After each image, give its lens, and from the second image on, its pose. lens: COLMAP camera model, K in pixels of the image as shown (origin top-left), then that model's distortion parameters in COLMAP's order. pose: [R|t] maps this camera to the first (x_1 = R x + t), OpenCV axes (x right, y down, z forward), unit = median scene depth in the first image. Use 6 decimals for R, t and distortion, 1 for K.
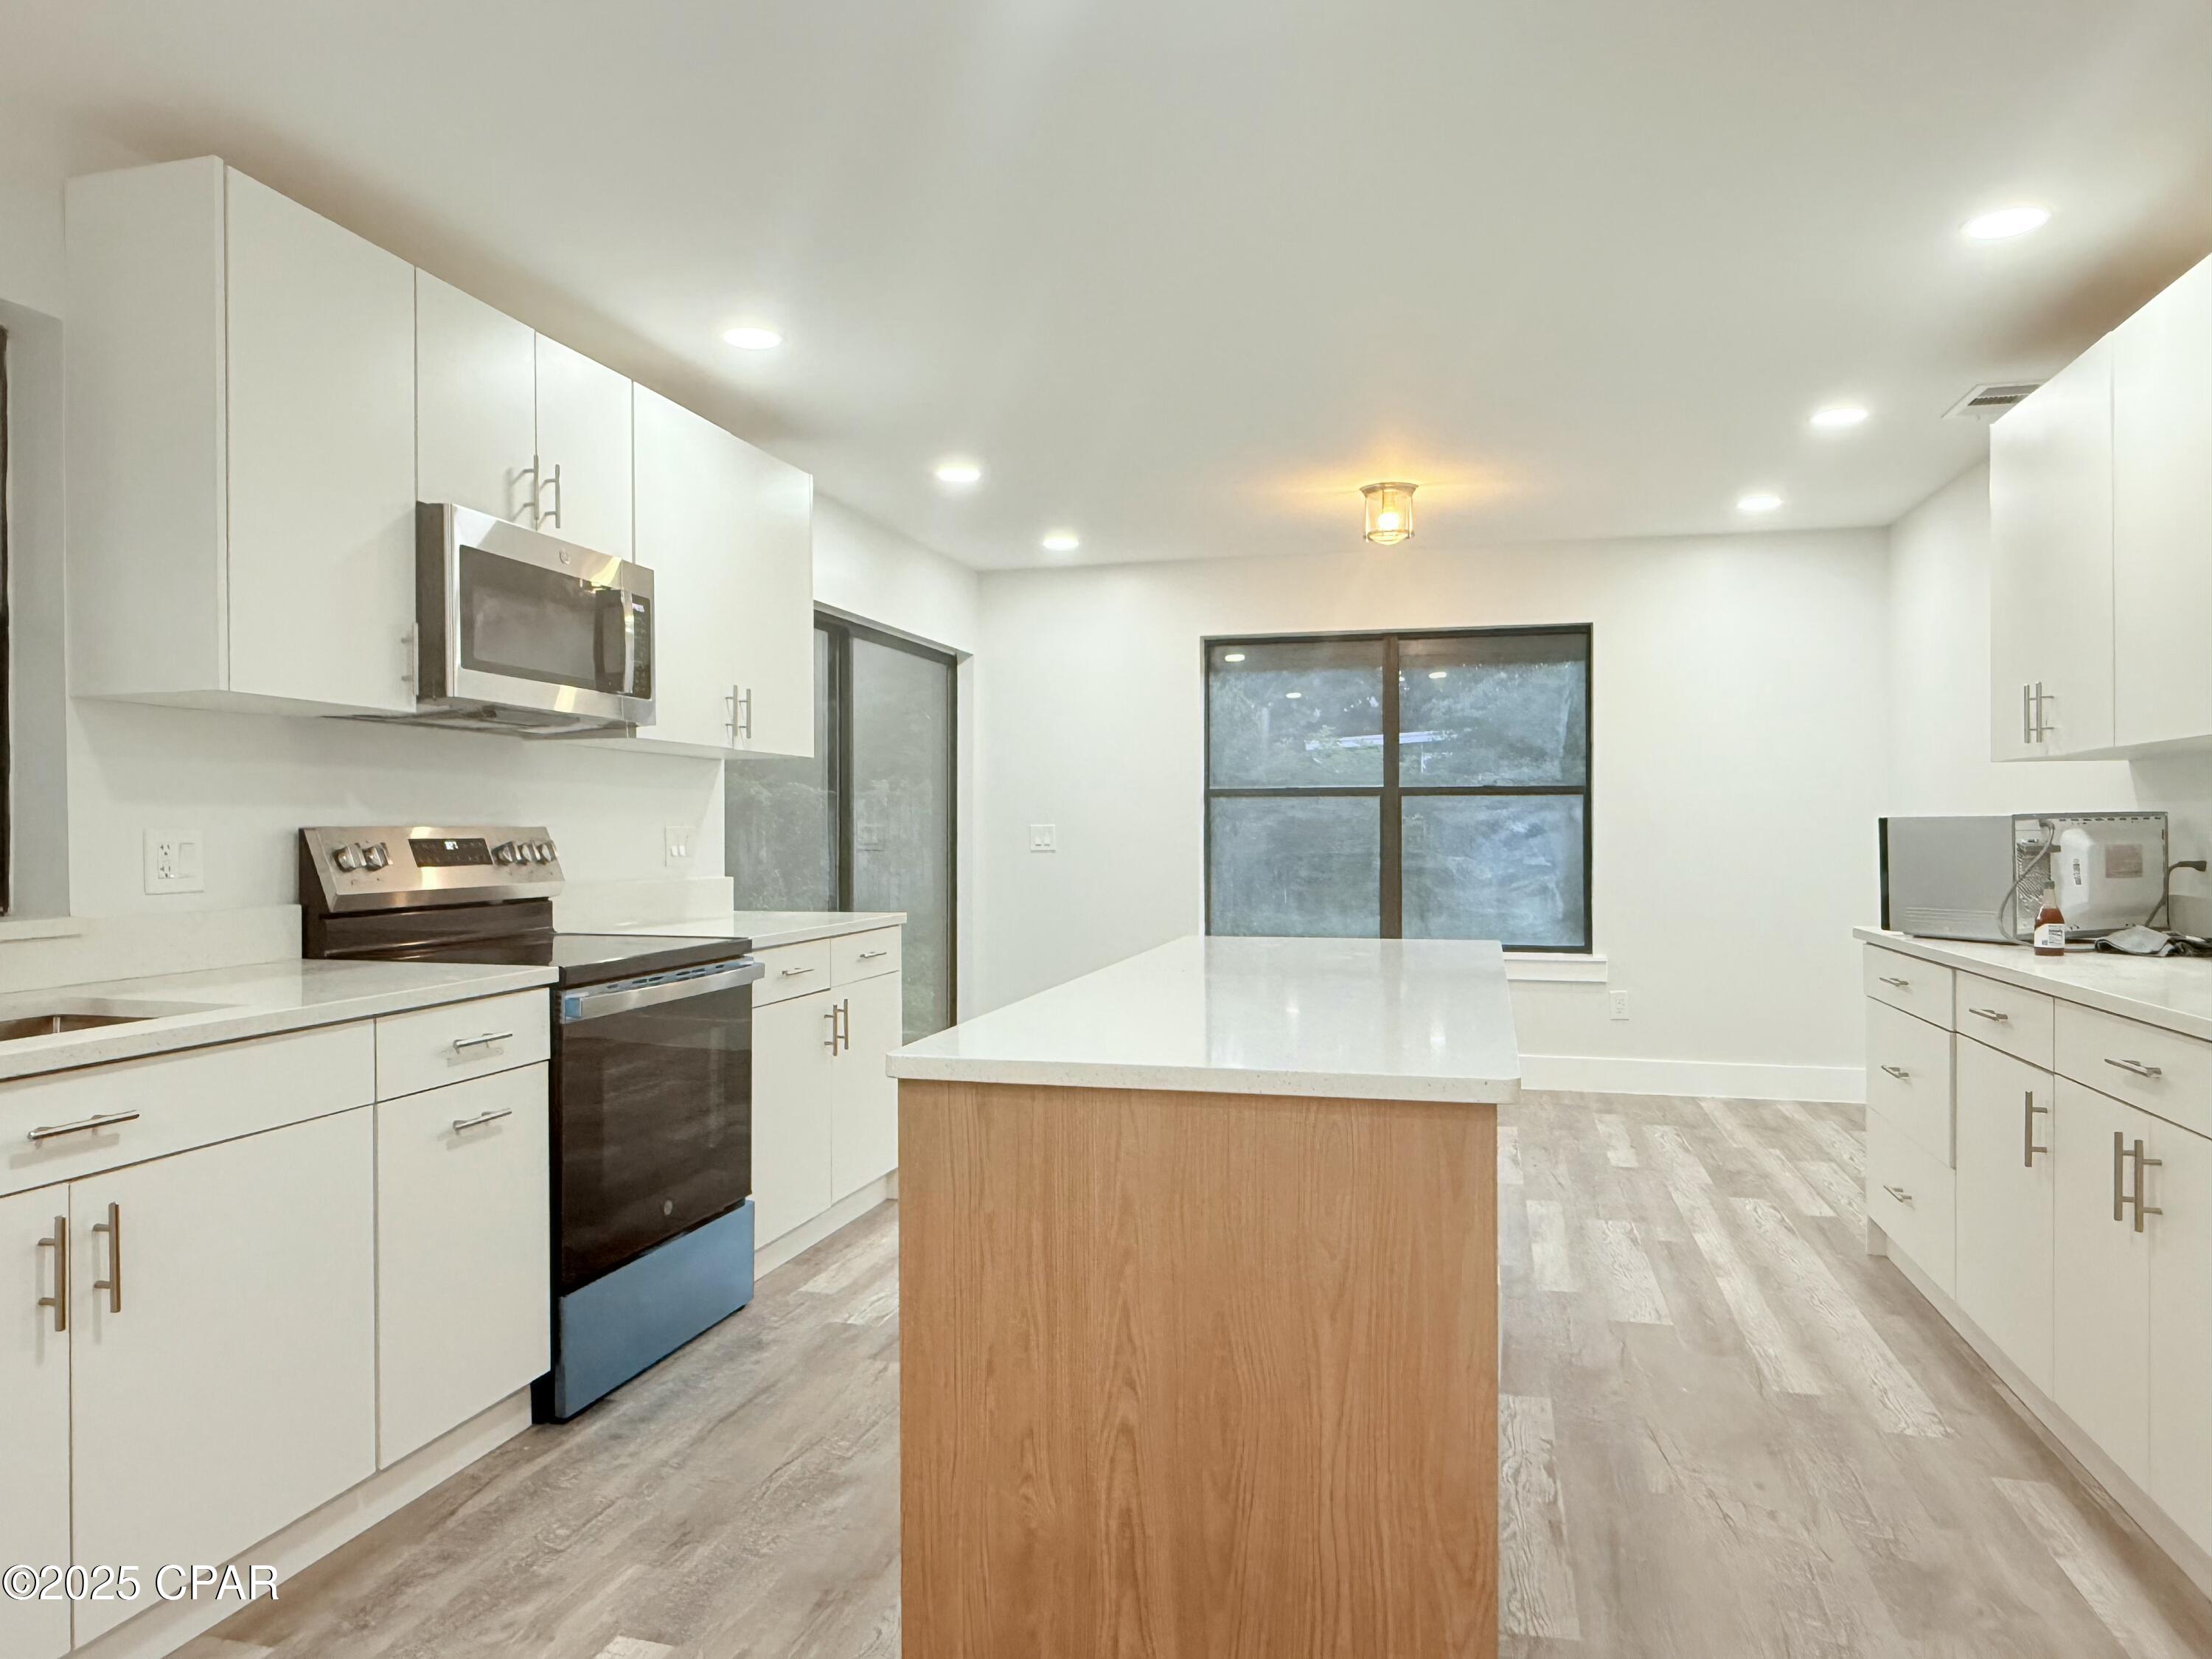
lens RADIAL K [[1444.4, 0, 1101.3], [0, 1444.4, 827.8], [0, 0, 1]] dist [-0.003959, 0.005488]
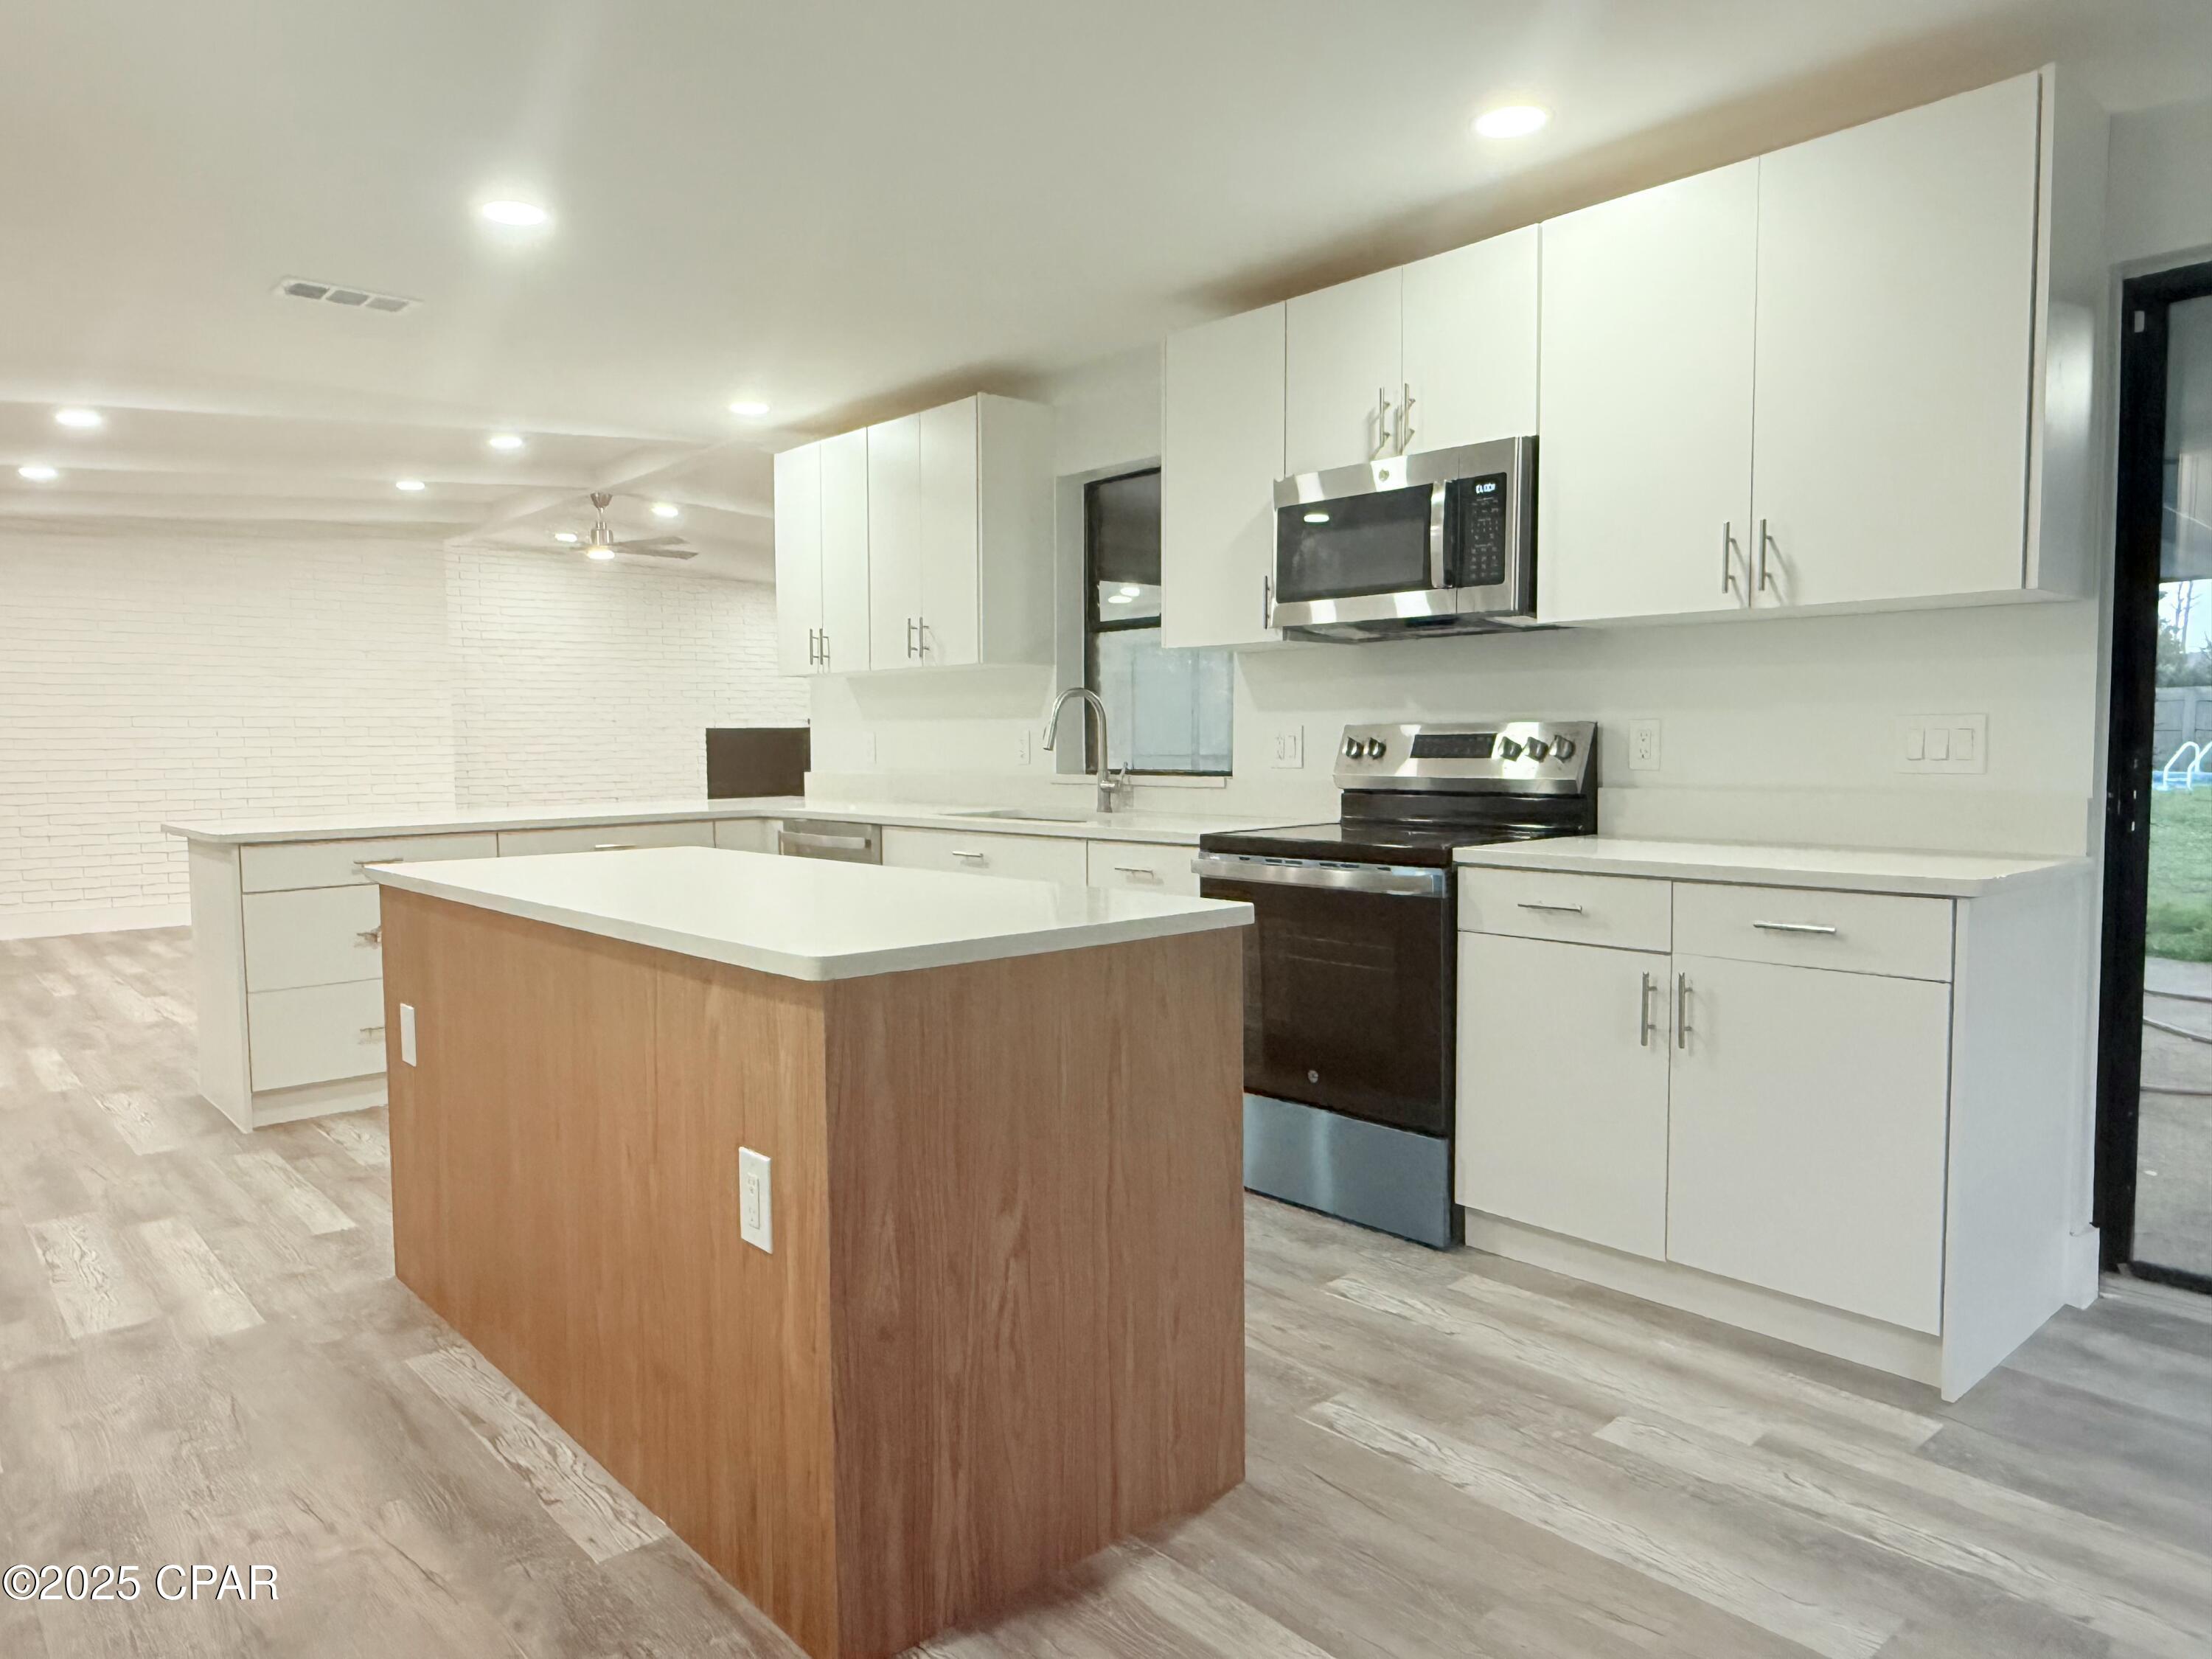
lens RADIAL K [[1444.4, 0, 1104.4], [0, 1444.4, 828.7], [0, 0, 1]] dist [-0.003959, 0.005488]
pose [[-0.555569, 0.060915, -0.829236, 0.673301], [0.010467, 0.997746, 0.066281, 0.003261], [0.831404, 0.028144, -0.554955, 1.458798]]
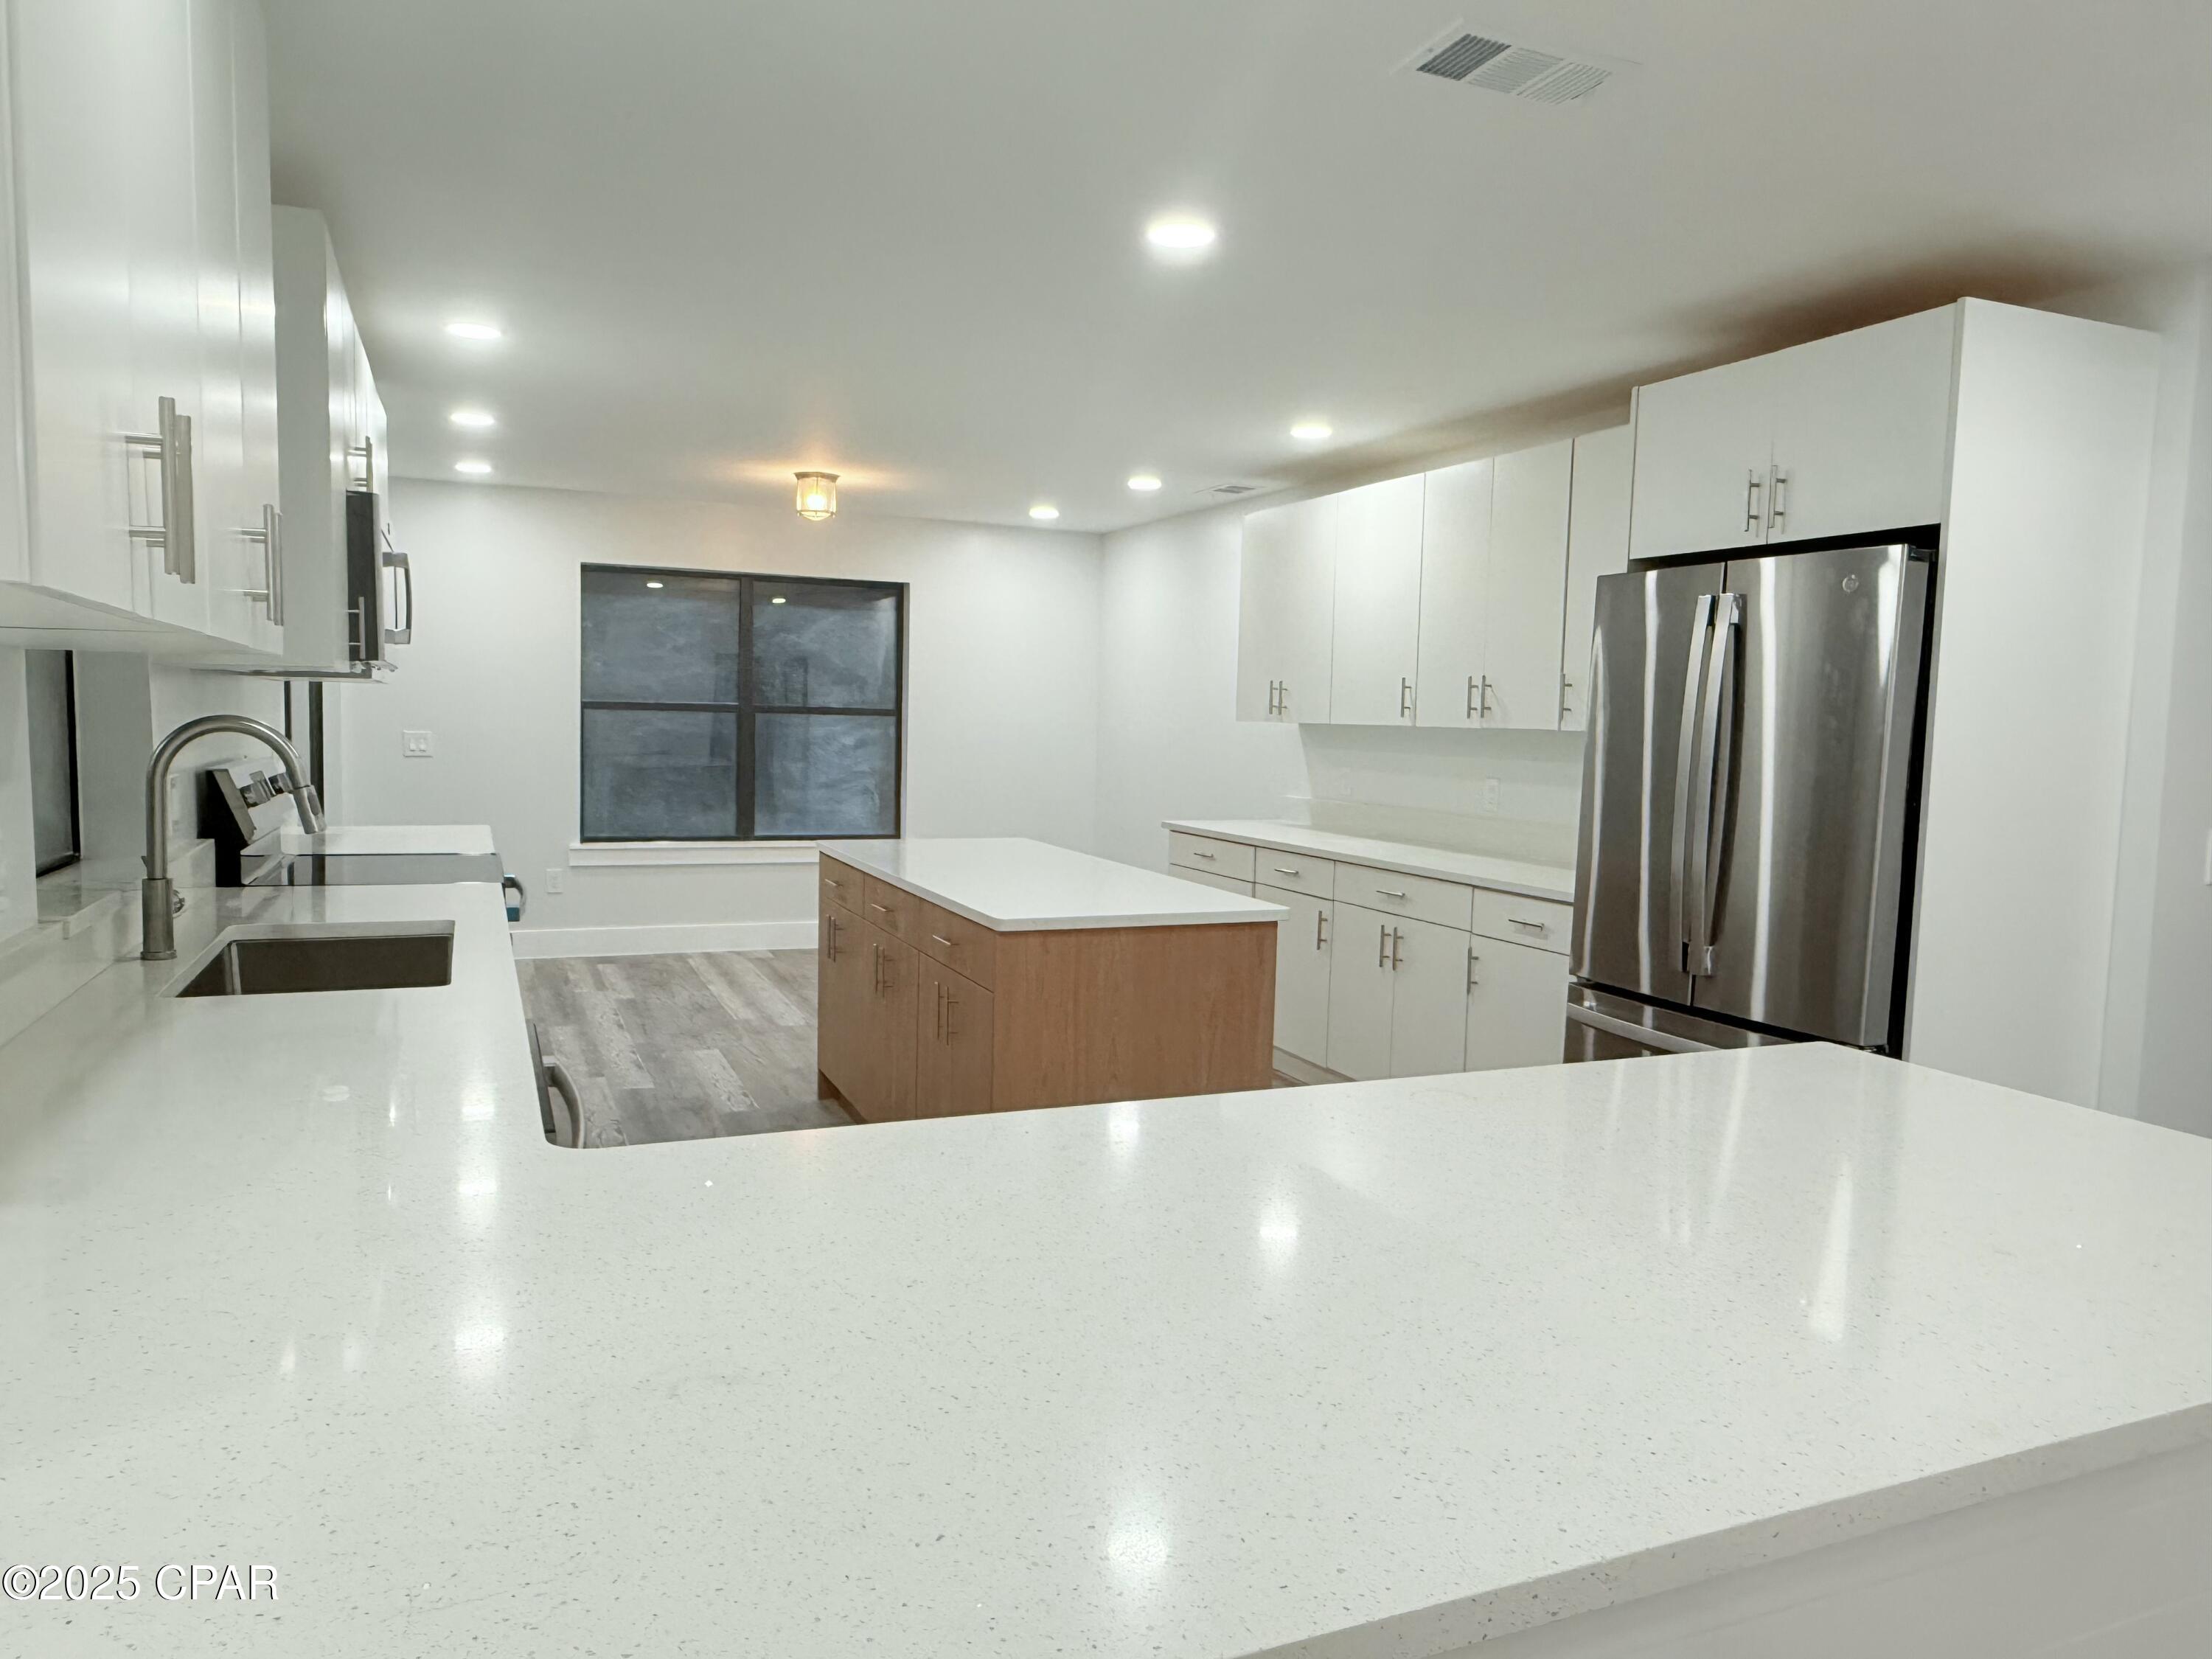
lens RADIAL K [[1468.5, 0, 1089.4], [0, 1468.5, 835.8], [0, 0, 1]] dist [-0.012725, -0.001304]
pose [[0.792873, -0.027610, 0.608761, -0.659747], [-0.026900, 0.996413, 0.080228, -0.053356], [-0.608793, -0.079987, 0.789287, -0.283688]]
